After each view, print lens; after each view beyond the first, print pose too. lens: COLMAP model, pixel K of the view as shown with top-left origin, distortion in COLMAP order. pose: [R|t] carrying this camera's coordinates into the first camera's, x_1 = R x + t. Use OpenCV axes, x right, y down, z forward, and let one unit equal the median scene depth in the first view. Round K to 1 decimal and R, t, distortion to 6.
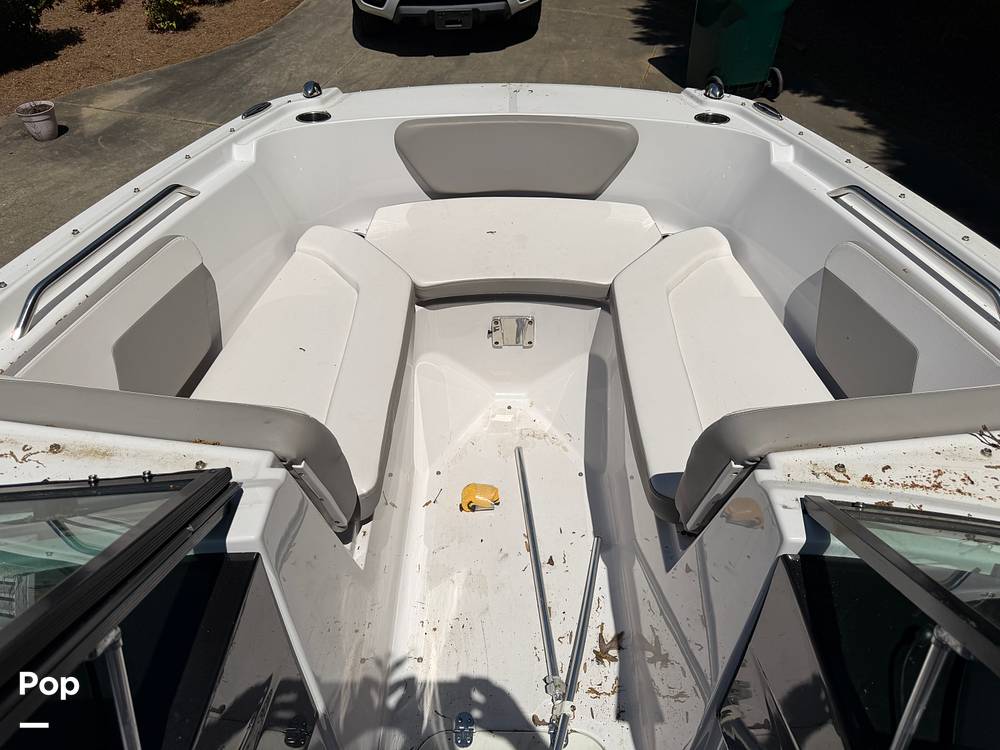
lens RADIAL K [[719.3, 0, 500.0], [0, 719.3, 375.0], [0, 0, 1]] dist [0.091957, -0.073225]
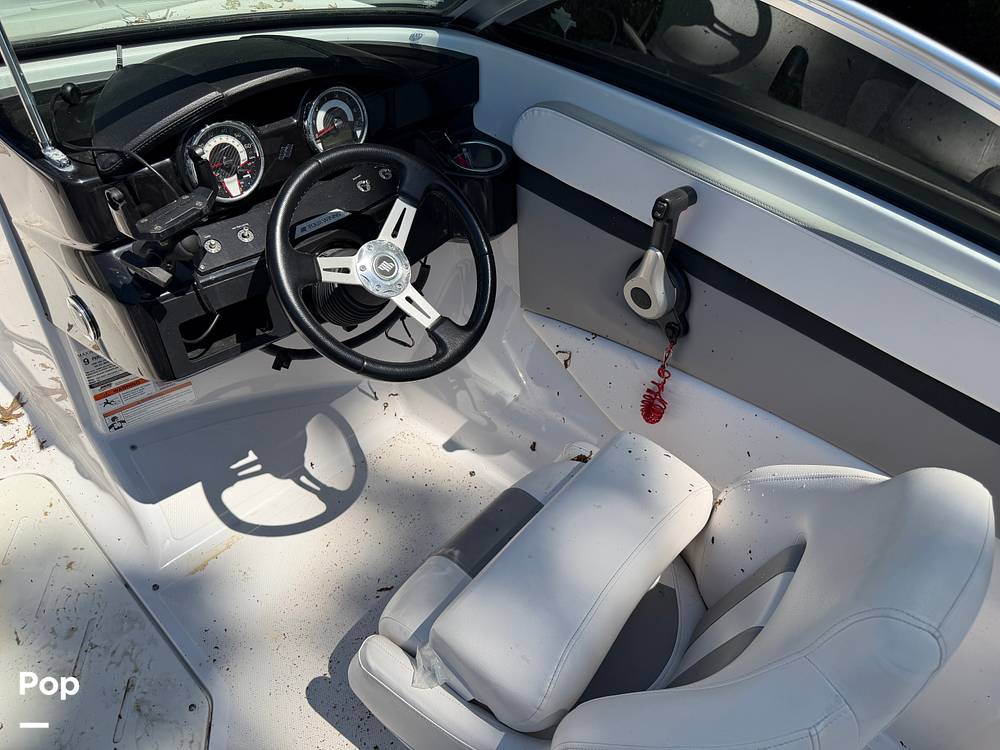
lens RADIAL K [[719.3, 0, 500.0], [0, 719.3, 375.0], [0, 0, 1]] dist [0.091957, -0.073225]
pose [[0.697067, -0.456426, 0.552968, 0.054809], [0.440348, 0.881156, 0.172216, 0.320449], [-0.565855, 0.123452, 0.815210, -0.162396]]
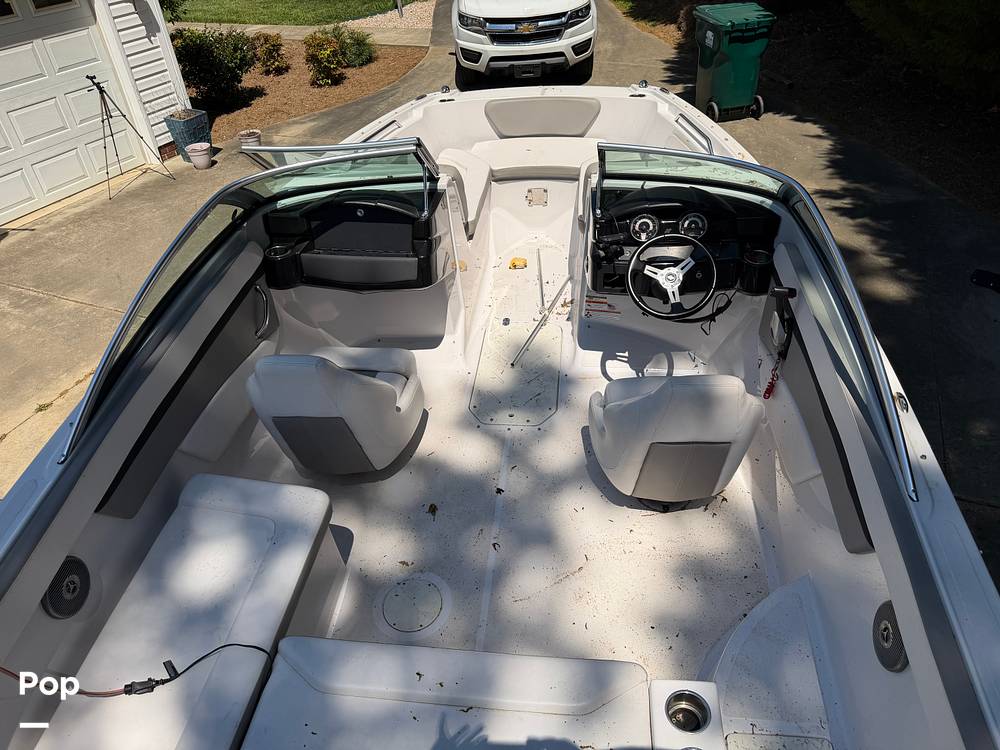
lens RADIAL K [[719.3, 0, 500.0], [0, 719.3, 375.0], [0, 0, 1]] dist [0.091957, -0.073225]
pose [[0.993777, 0.018966, -0.109763, 0.136620], [-0.027174, 0.996904, -0.073779, 0.558427], [0.108024, 0.076302, 0.991216, -0.957331]]
